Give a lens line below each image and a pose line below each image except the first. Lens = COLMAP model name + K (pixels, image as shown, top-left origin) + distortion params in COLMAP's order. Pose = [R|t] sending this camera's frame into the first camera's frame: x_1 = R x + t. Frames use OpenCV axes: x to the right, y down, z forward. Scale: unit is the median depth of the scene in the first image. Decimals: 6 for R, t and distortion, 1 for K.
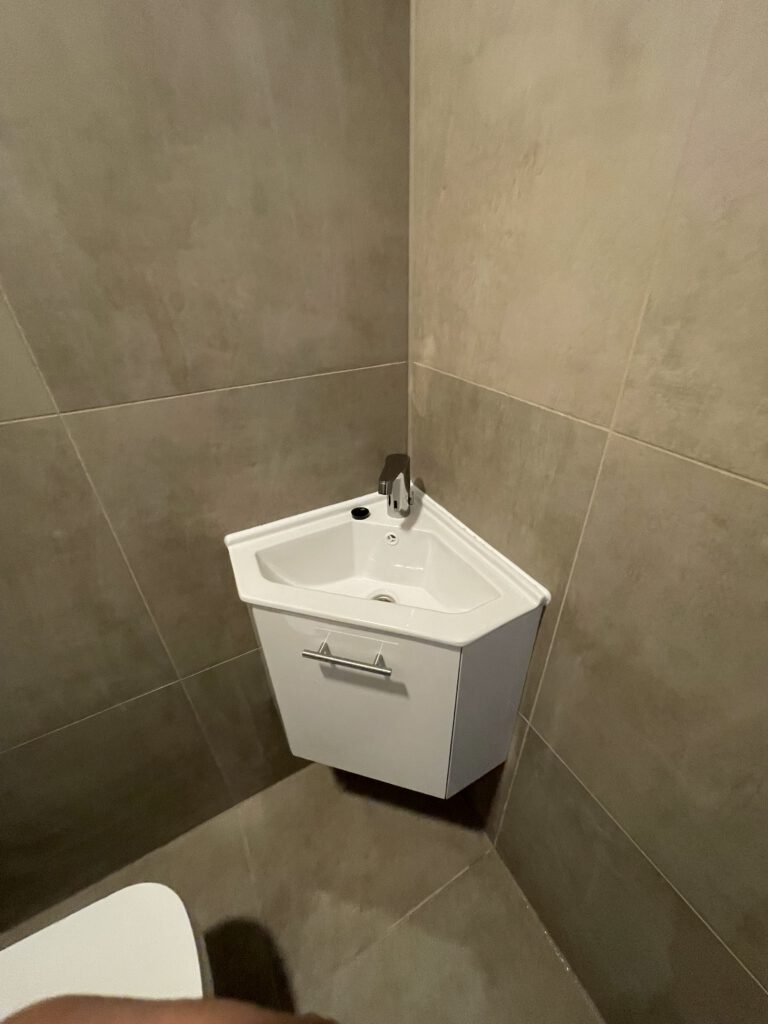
lens RADIAL K [[411.4, 0, 387.1], [0, 411.4, 508.8], [0, 0, 1]] dist [-0.008169, 0.002641]
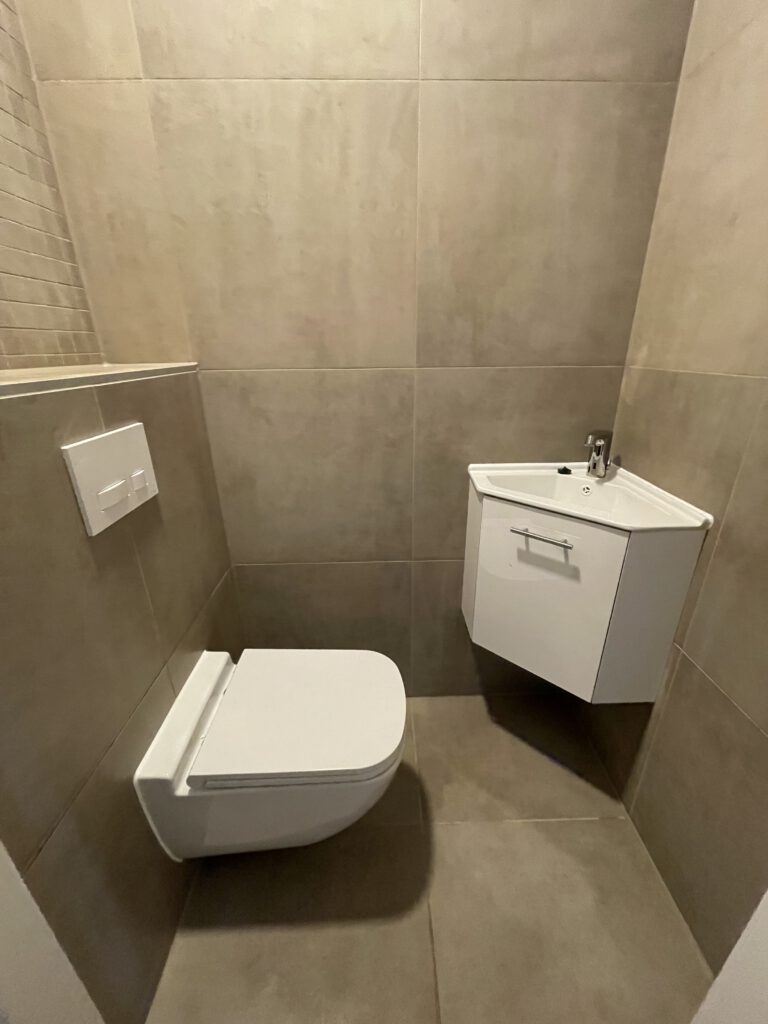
lens RADIAL K [[411.4, 0, 388.6], [0, 411.4, 509.9], [0, 0, 1]] dist [-0.008169, 0.002641]
pose [[0.886286, 0.184694, -0.424718, 0.026105], [-0.253007, 0.961193, -0.109978, 0.554205], [0.387924, 0.204928, 0.898621, -0.547734]]
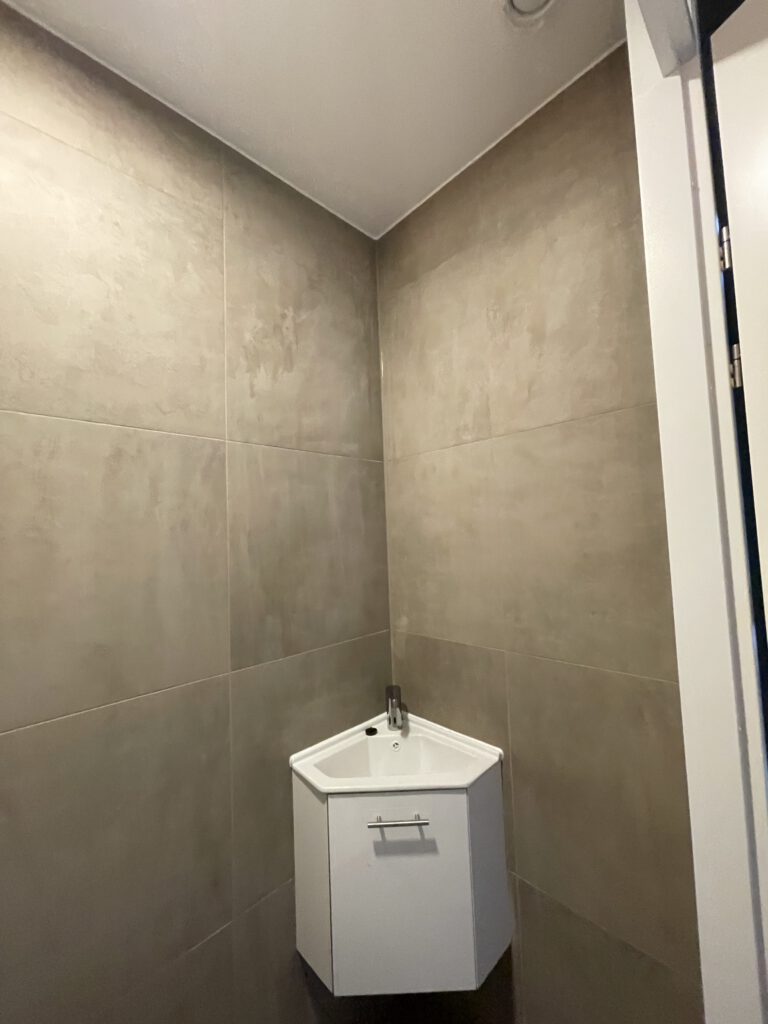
lens RADIAL K [[411.4, 0, 389.3], [0, 411.4, 509.0], [0, 0, 1]] dist [-0.008169, 0.002641]
pose [[0.961191, 0.003135, 0.275867, -0.531883], [0.159378, 0.809889, -0.564517, 0.268121], [-0.225191, 0.586575, 0.777958, -0.829577]]
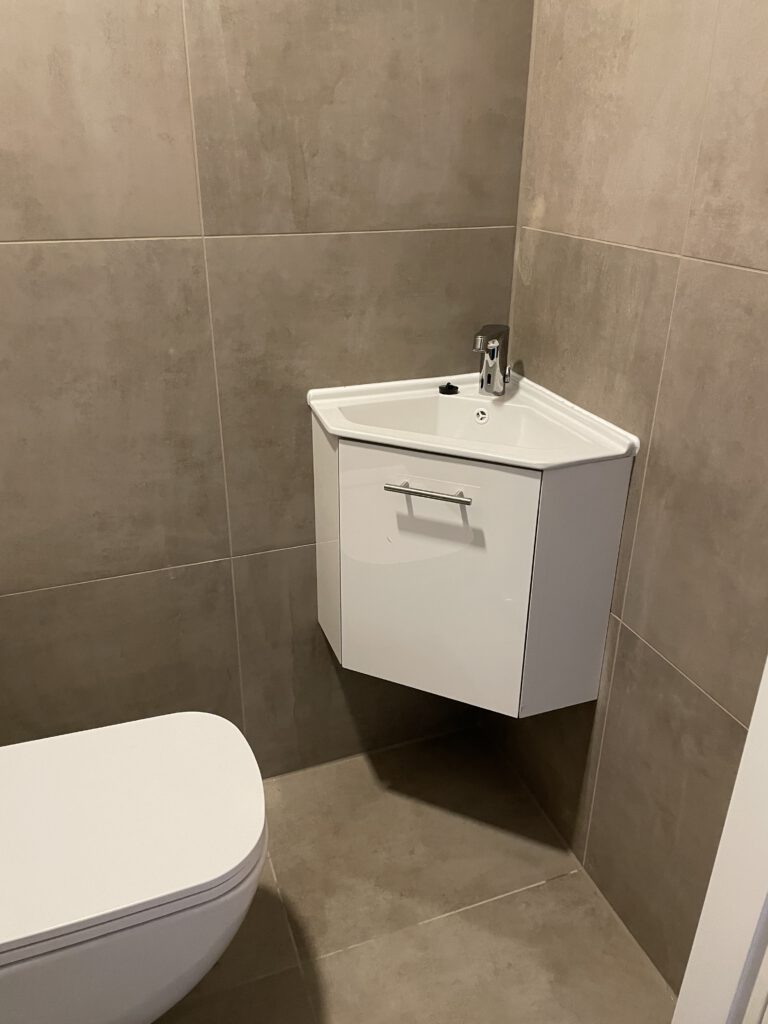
lens RADIAL K [[775.9, 0, 375.6], [0, 775.9, 503.2], [0, 0, 1]] dist [0.074142, -0.096251]
pose [[0.987912, 0.087860, -0.127710, 0.021339], [-0.102539, 0.988253, -0.113320, 0.600312], [0.116253, 0.125046, 0.985317, -0.864378]]
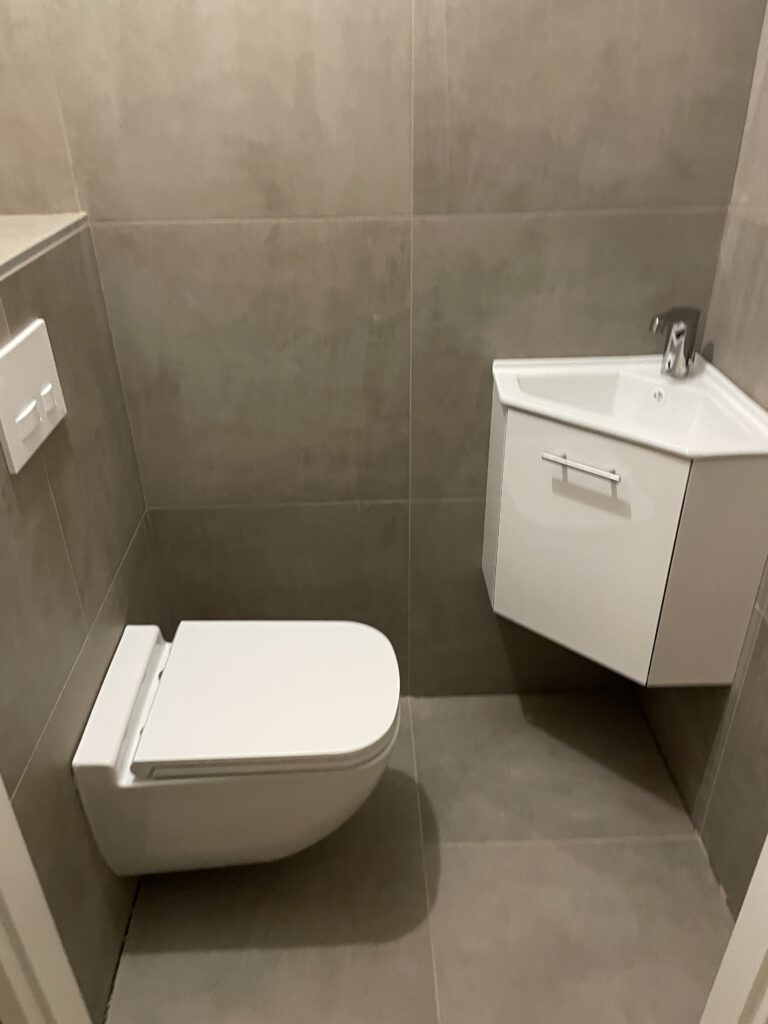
lens RADIAL K [[775.9, 0, 378.2], [0, 775.9, 520.5], [0, 0, 1]] dist [0.074142, -0.096251]
pose [[0.889812, 0.237033, -0.389936, 0.256719], [-0.244087, 0.969220, 0.032174, 0.550979], [0.385560, 0.066549, 0.920280, -1.072473]]
